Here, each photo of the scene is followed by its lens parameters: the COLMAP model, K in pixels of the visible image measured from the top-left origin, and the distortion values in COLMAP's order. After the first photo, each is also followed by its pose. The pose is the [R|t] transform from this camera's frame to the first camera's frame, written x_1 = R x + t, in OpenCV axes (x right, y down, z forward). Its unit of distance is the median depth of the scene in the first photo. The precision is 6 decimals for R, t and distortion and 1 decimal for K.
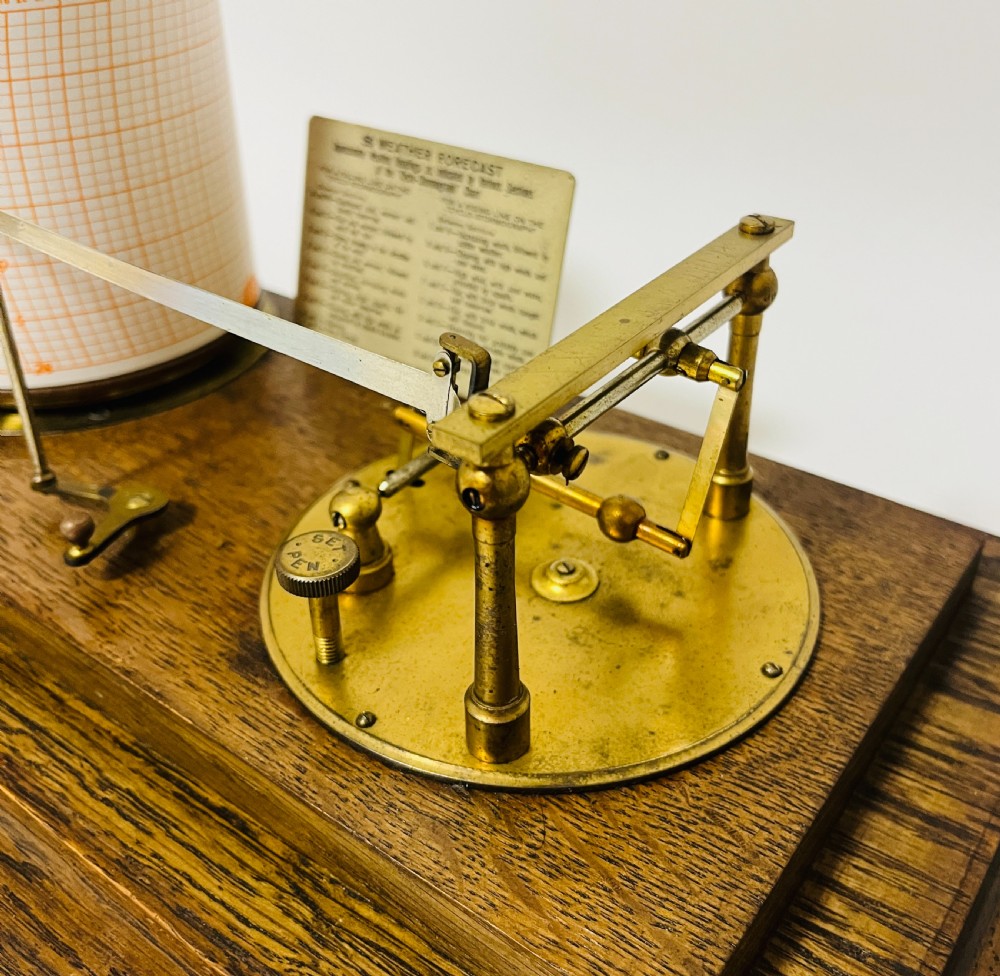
lens RADIAL K [[1134.2, 0, 505.6], [0, 1134.2, 450.4], [0, 0, 1]] dist [0.006645, 0.000000]
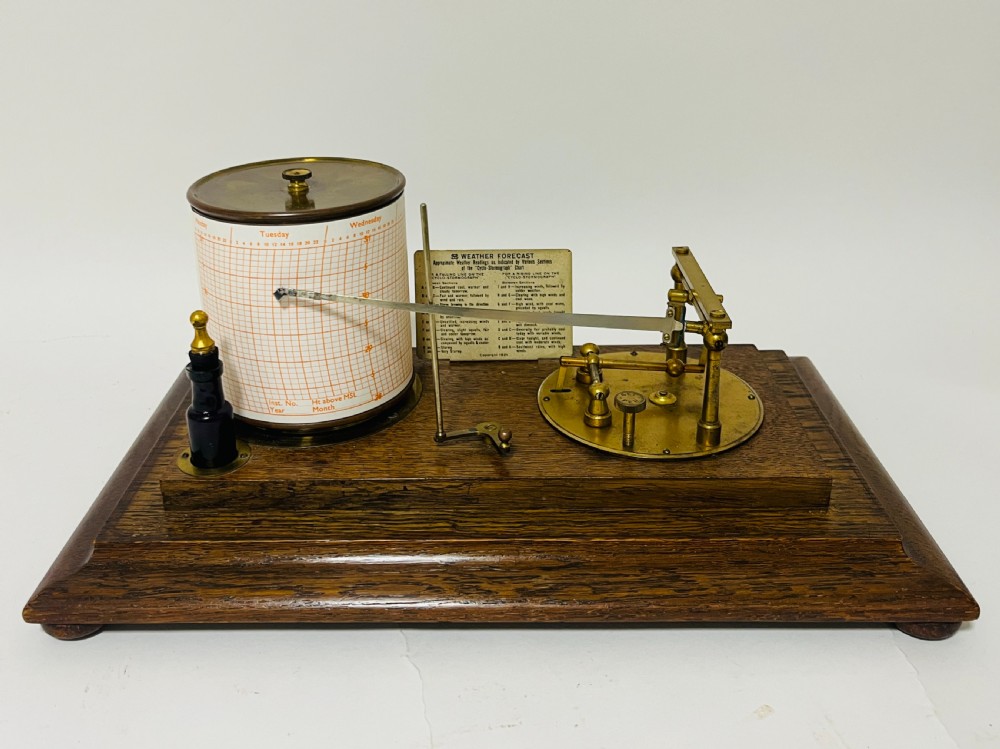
lens RADIAL K [[956.5, 0, 479.3], [0, 956.5, 283.4], [0, 0, 1]] dist [0.029499, 0.000000]
pose [[0.807580, -0.220942, 0.546808, -1.144477], [0.318763, 0.943598, -0.089514, -0.053873], [-0.496190, 0.246592, 0.832459, -0.532238]]
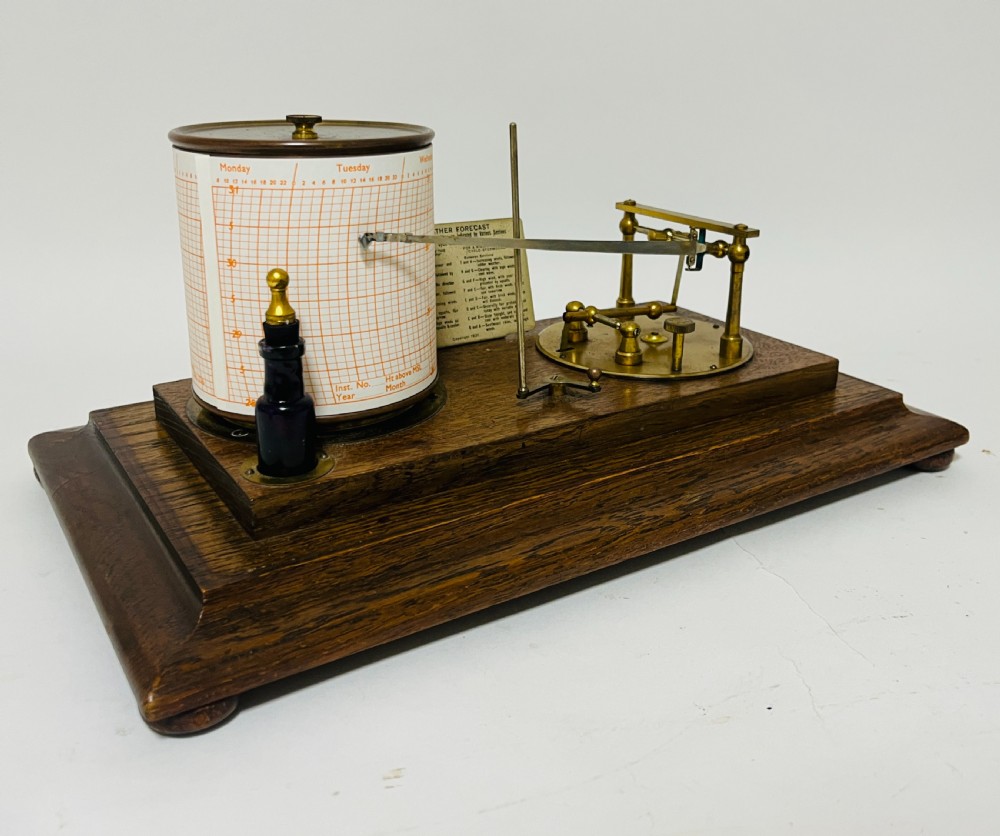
lens RADIAL K [[977.4, 0, 541.9], [0, 977.4, 334.1], [0, 0, 1]] dist [0.073877, 0.000000]
pose [[0.325940, -0.253470, 0.910778, -1.712651], [0.480268, 0.874209, 0.071419, -0.148262], [-0.814313, 0.414139, 0.406673, 0.234803]]
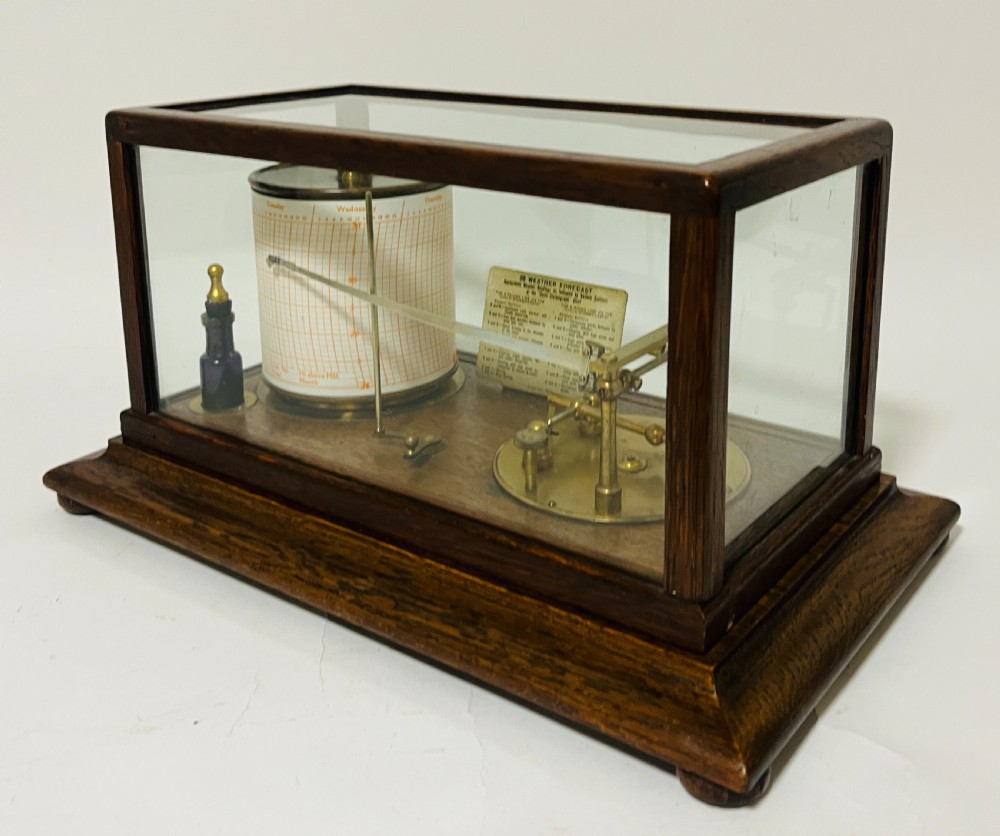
lens RADIAL K [[1139.2, 0, 550.6], [0, 1139.2, 290.8], [0, 0, 1]] dist [0.049496, 0.000000]
pose [[0.999556, -0.003219, 0.029613, -0.140189], [0.011210, 0.961714, -0.273827, 0.325839], [-0.027598, 0.274037, 0.961323, -1.011005]]
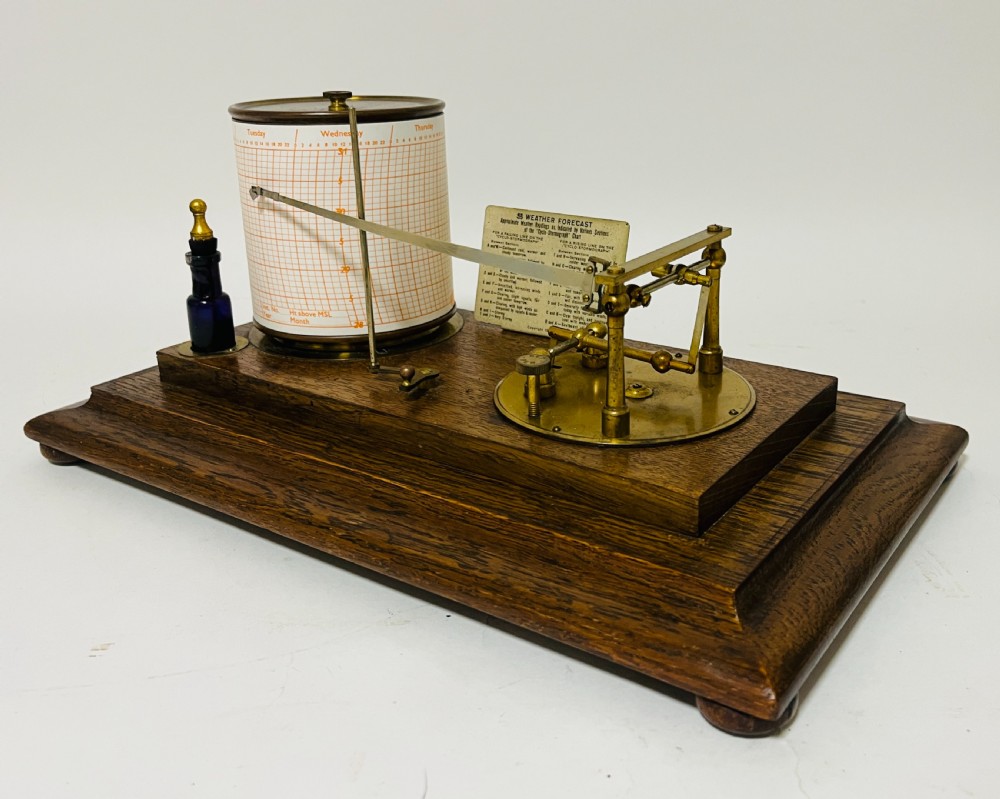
lens RADIAL K [[993.9, 0, 583.4], [0, 993.9, 352.3], [0, 0, 1]] dist [0.047297, 0.000000]
pose [[0.997699, -0.022108, 0.064088, -0.135877], [0.036176, 0.973108, -0.227493, 0.378288], [-0.057335, 0.229288, 0.971669, -0.673753]]
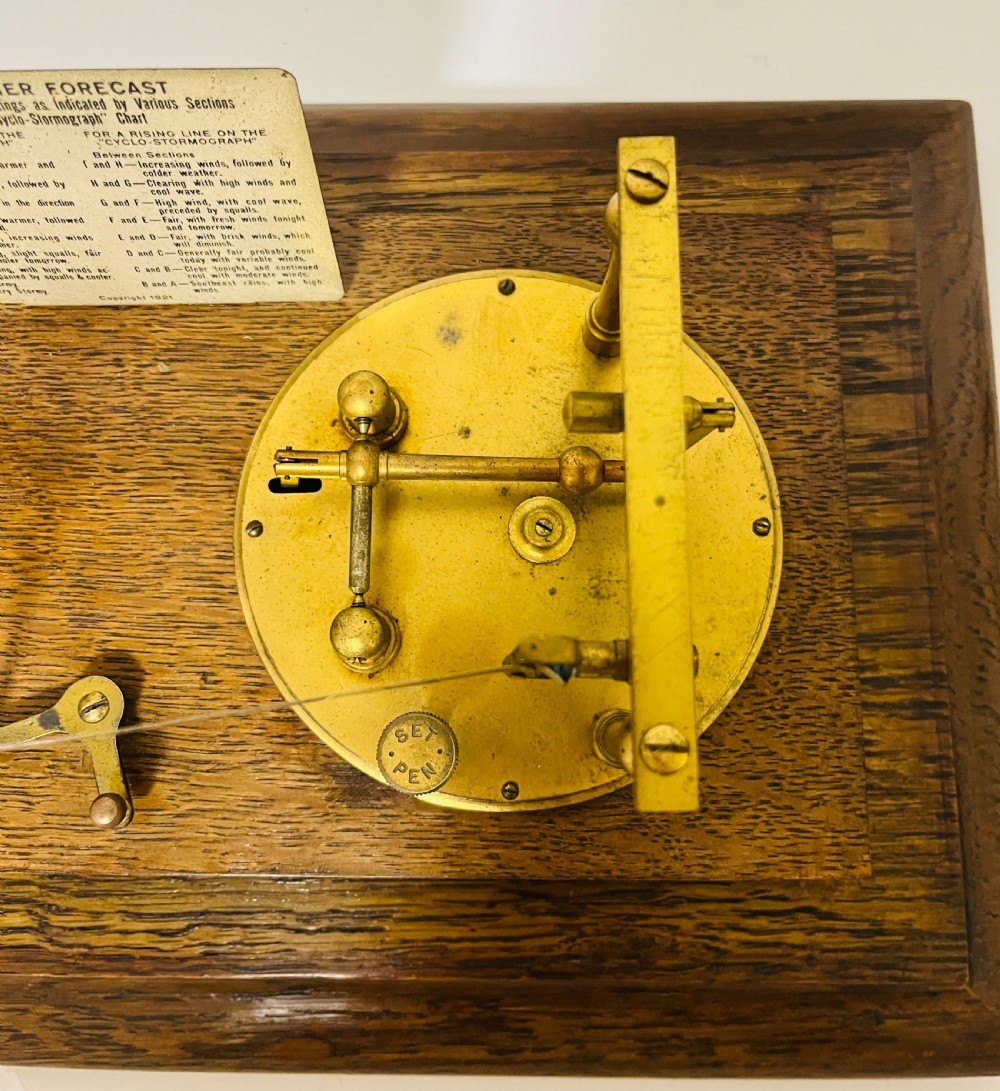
lens RADIAL K [[1081.7, 0, 509.8], [0, 1081.7, 533.7], [0, 0, 1]] dist [-0.011476, 0.000000]
pose [[0.802880, -0.585610, 0.111558, -0.066013], [0.309213, 0.569082, 0.761927, -0.514385], [-0.509678, -0.577241, 0.637983, 0.327030]]
